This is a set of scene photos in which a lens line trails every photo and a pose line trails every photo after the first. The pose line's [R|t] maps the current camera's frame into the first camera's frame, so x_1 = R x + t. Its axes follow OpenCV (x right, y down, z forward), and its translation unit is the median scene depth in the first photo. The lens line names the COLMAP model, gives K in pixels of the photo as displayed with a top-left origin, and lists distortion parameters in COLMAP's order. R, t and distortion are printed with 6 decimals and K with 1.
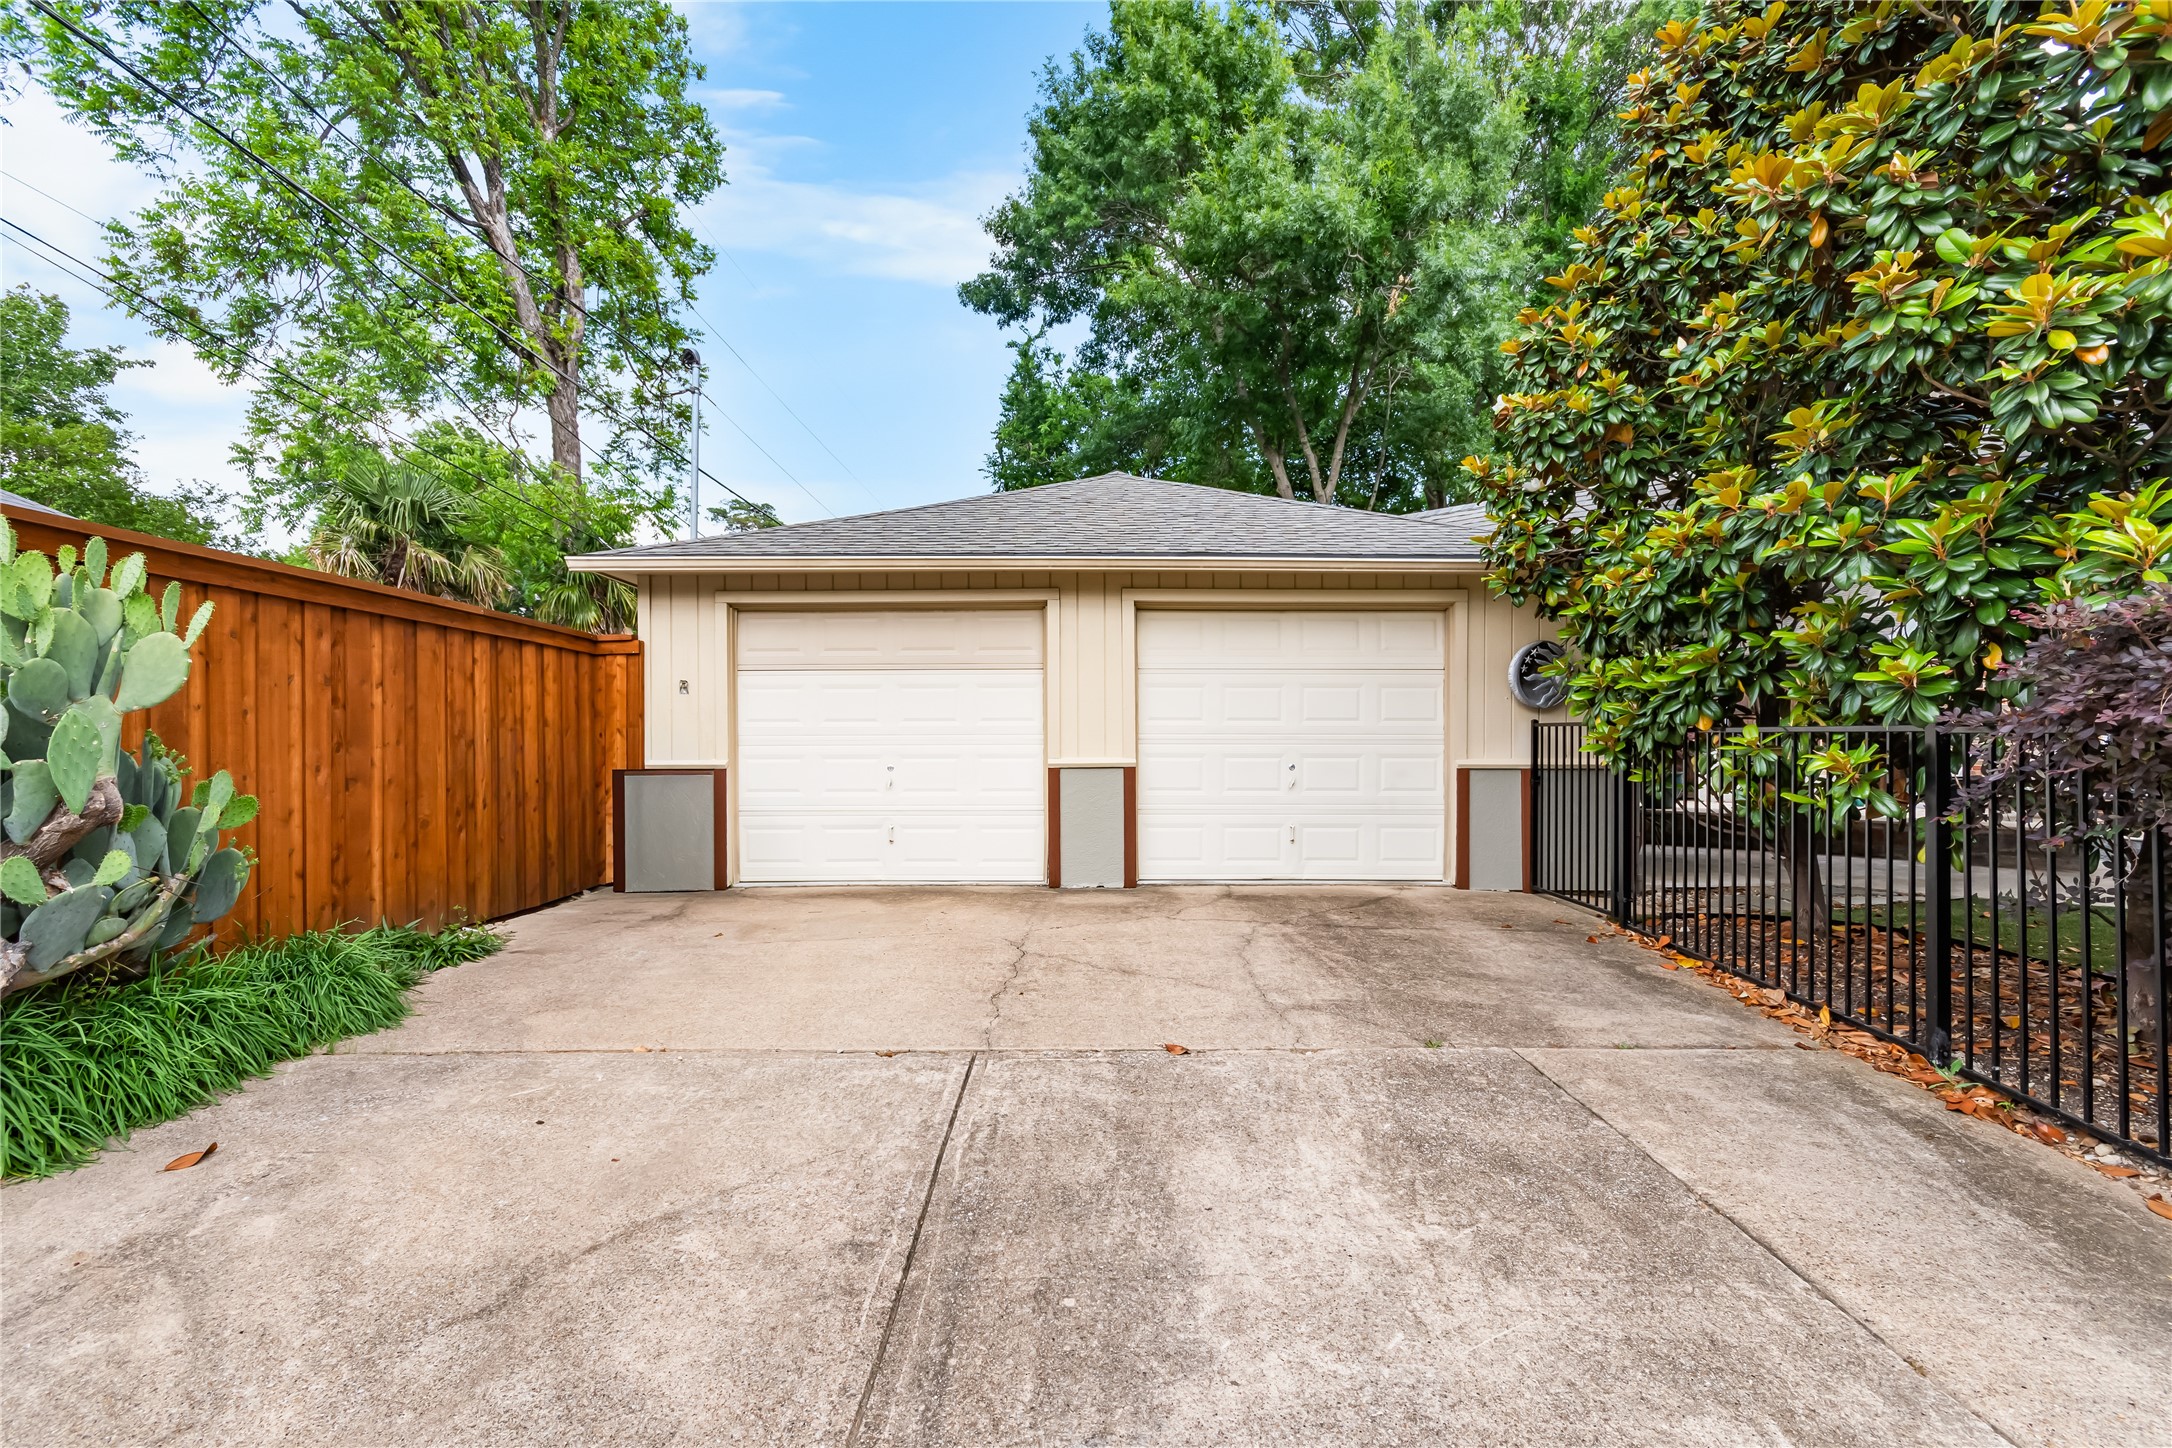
lens RADIAL K [[954.6, 0, 1086.0], [0, 954.6, 724.0], [0, 0, 1]] dist [-0.002498, 0.005188]
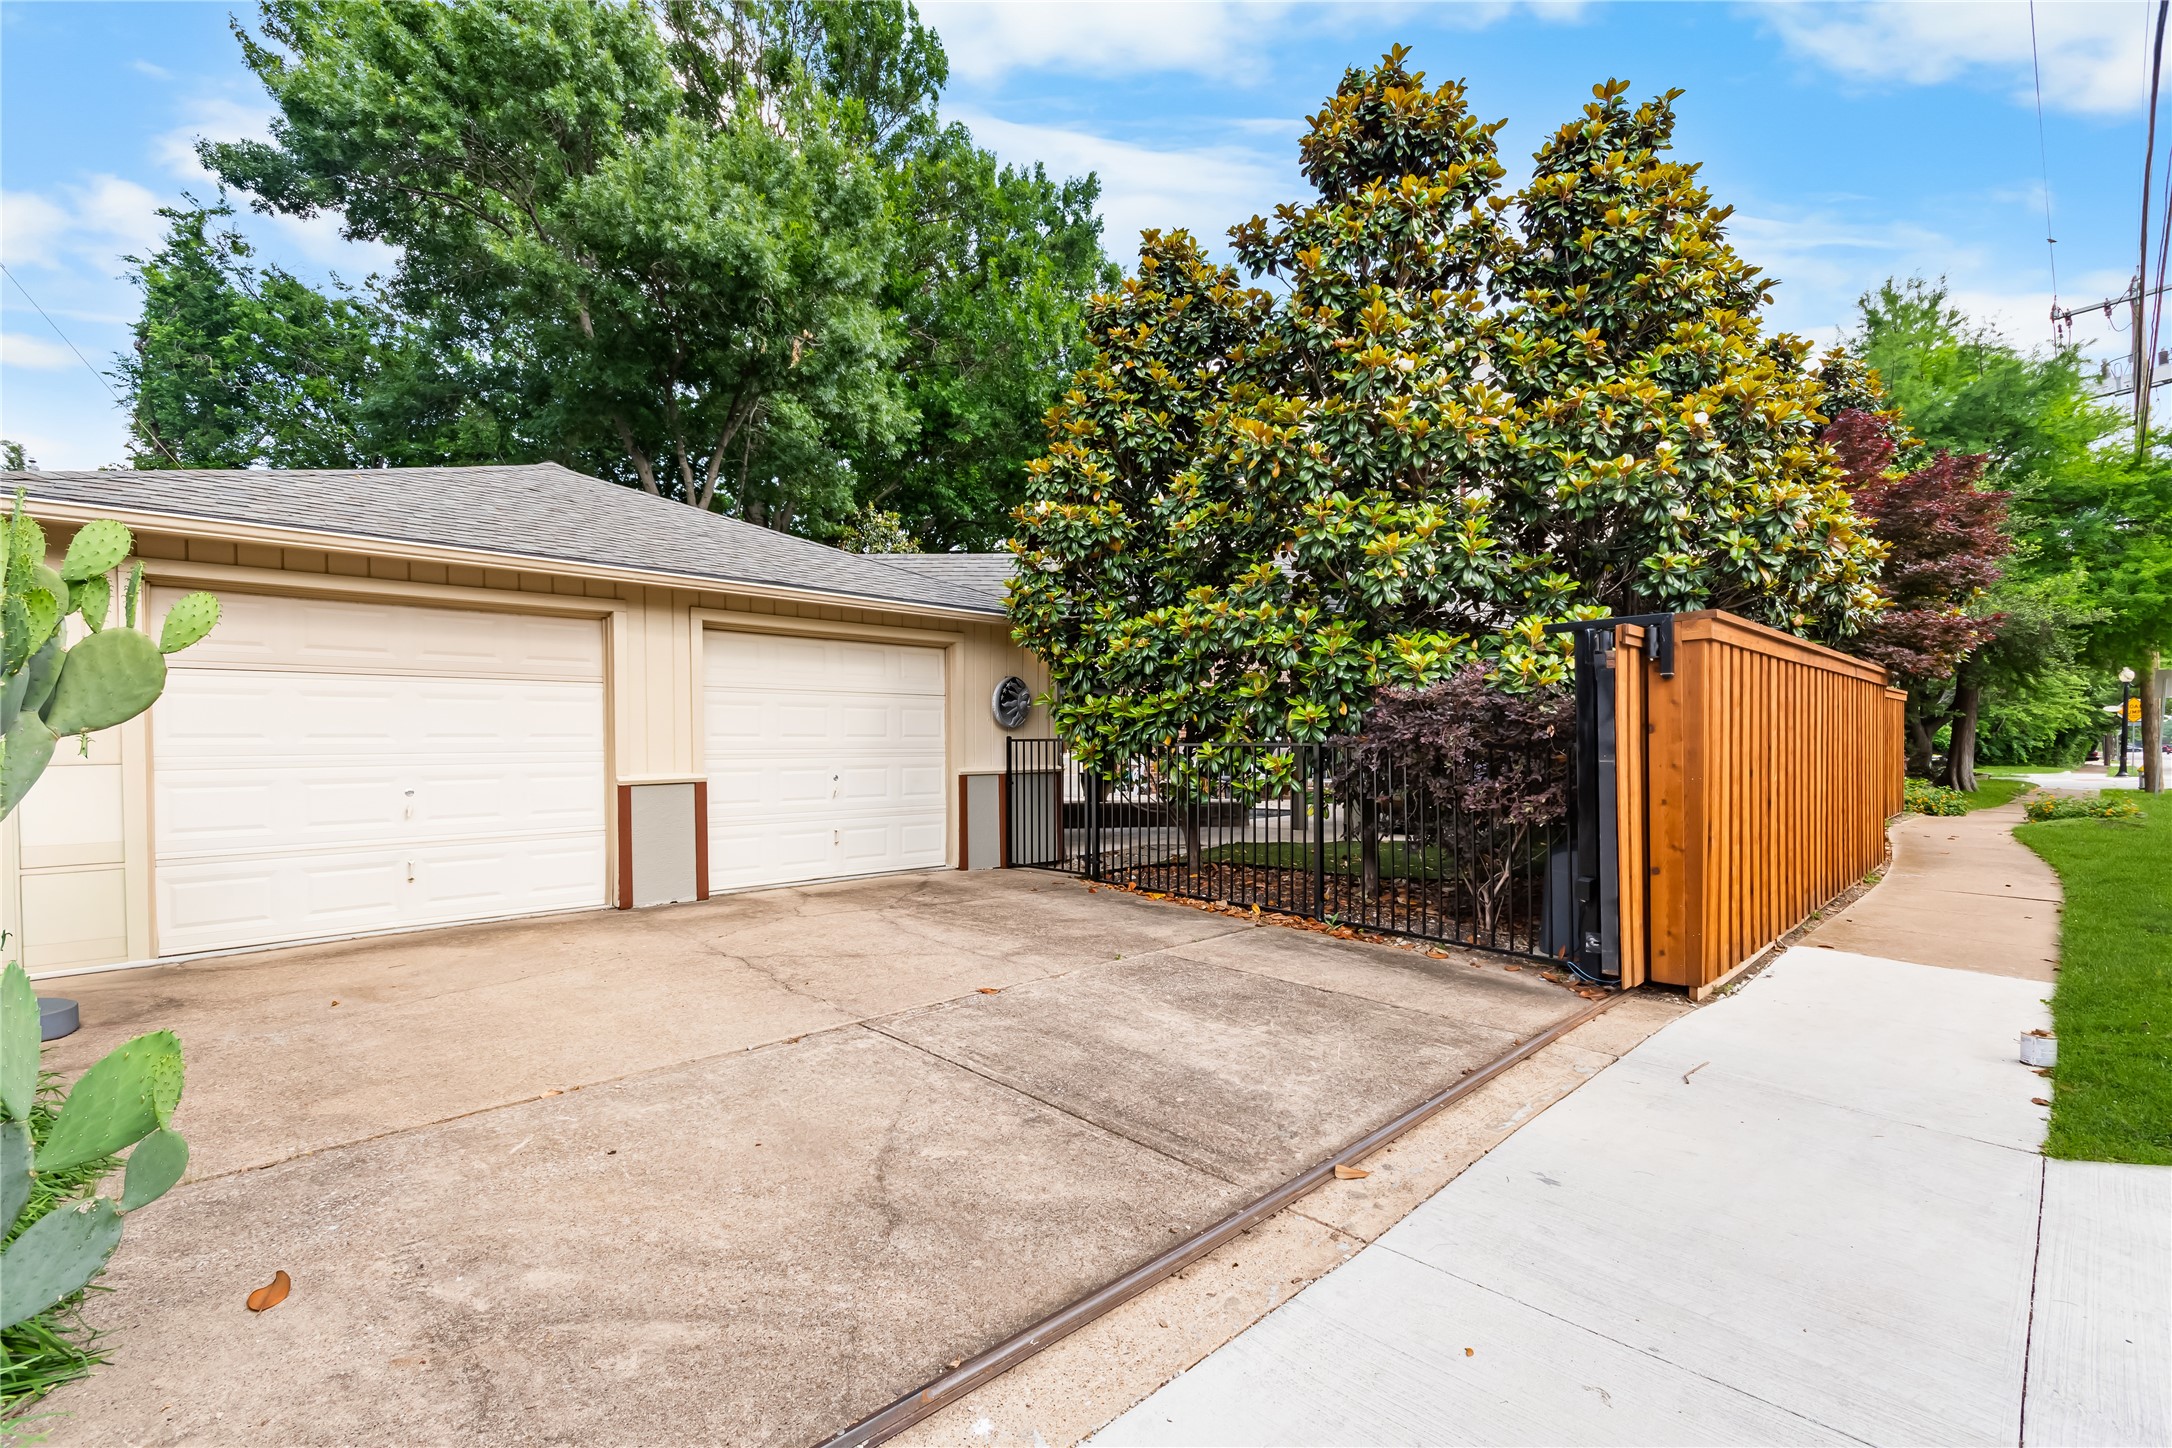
lens RADIAL K [[954.6, 0, 1086.0], [0, 954.6, 724.0], [0, 0, 1]] dist [-0.002498, 0.005188]
pose [[0.717749, 0.010166, 0.696228, -0.731811], [-0.001885, 0.999918, -0.012657, -0.010253], [-0.696300, 0.007773, 0.717709, -0.039717]]
